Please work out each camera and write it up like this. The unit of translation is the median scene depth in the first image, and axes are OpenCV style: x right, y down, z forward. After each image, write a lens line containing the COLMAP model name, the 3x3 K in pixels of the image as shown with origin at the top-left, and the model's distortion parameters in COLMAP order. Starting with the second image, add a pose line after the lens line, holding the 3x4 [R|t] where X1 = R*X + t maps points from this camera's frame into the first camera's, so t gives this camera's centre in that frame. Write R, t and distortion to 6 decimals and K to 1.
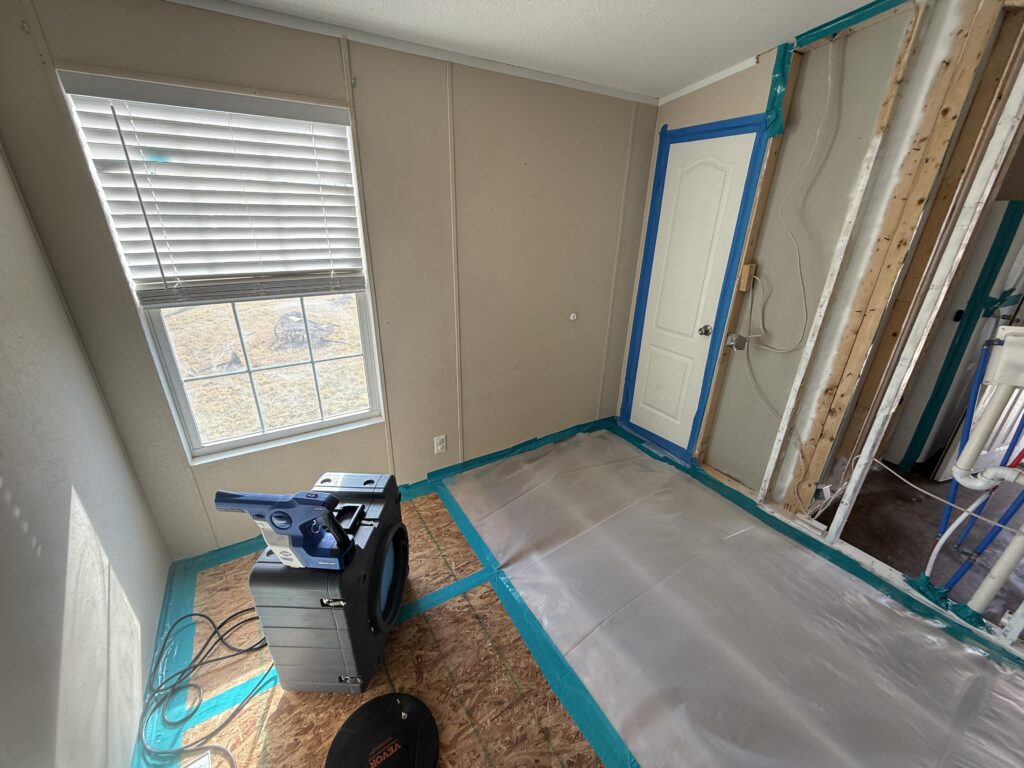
lens RADIAL K [[406.2, 0, 509.7], [0, 406.2, 385.2], [0, 0, 1]] dist [0.000545, -0.000573]
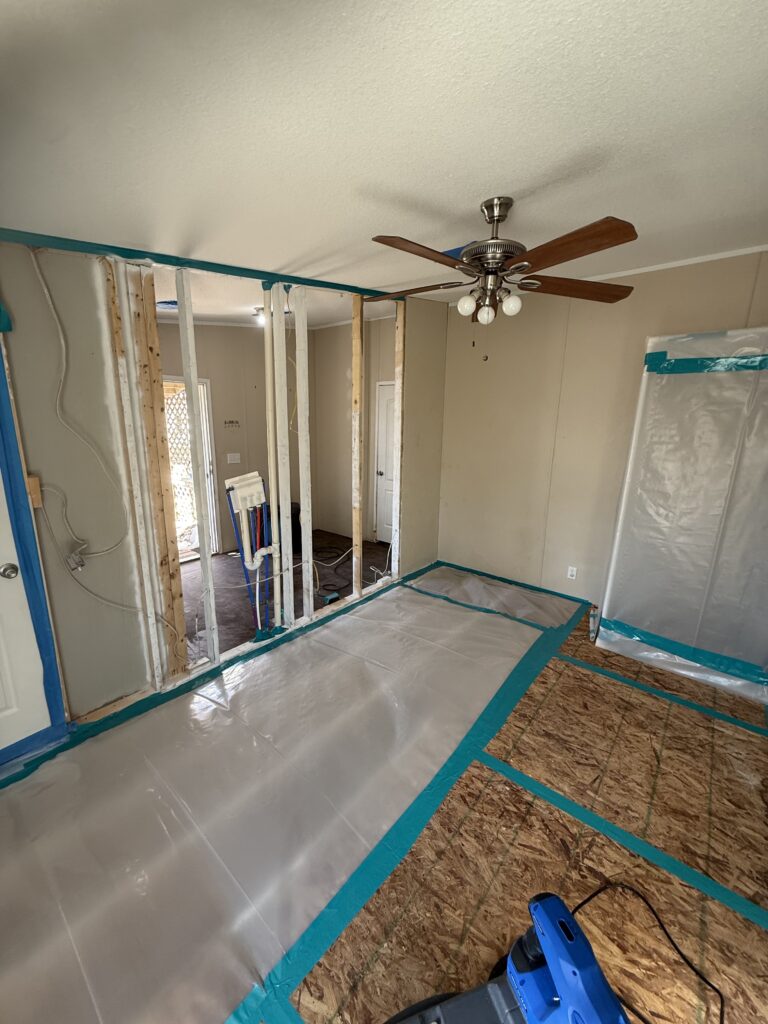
lens RADIAL K [[406.2, 0, 382.4], [0, 406.2, 510.5], [0, 0, 1]] dist [0.000545, -0.000573]
pose [[-0.331825, -0.233091, 0.914090, -0.459287], [0.344320, 0.872212, 0.347405, -0.308667], [-0.878257, 0.430017, -0.209163, 0.640063]]
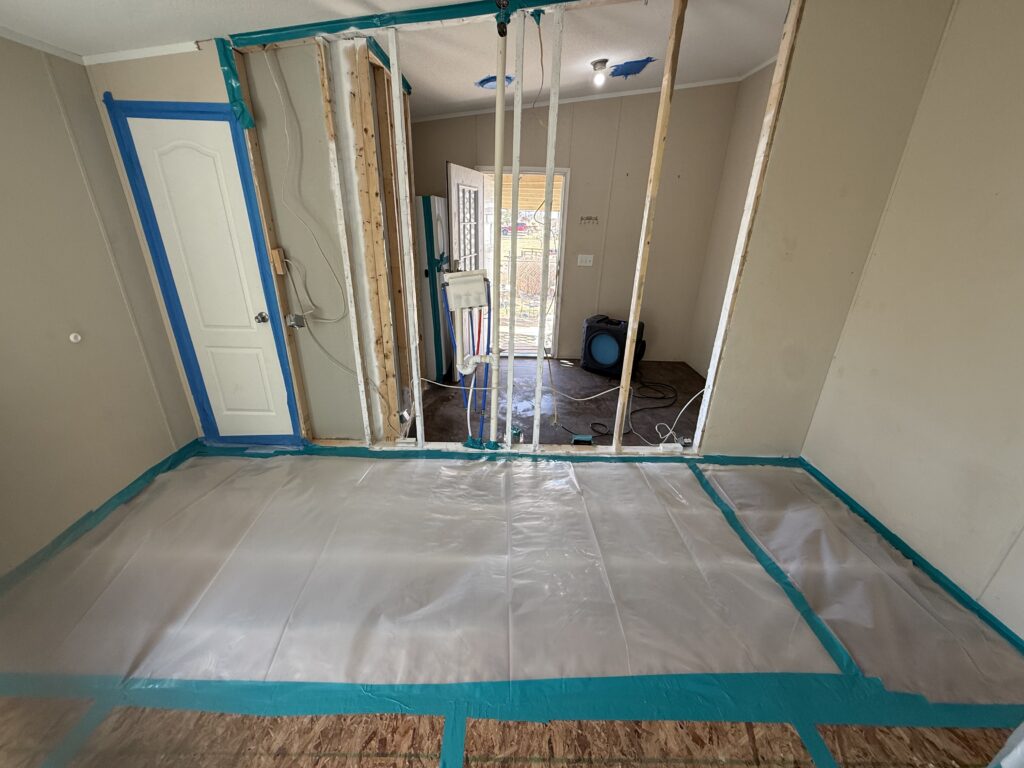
lens RADIAL K [[406.2, 0, 510.7], [0, 406.2, 385.2], [0, 0, 1]] dist [0.000545, -0.000573]
pose [[0.516937, -0.335230, 0.787653, -0.061791], [0.319285, 0.929238, 0.185942, 0.038113], [-0.794250, 0.155366, 0.587391, -0.073580]]
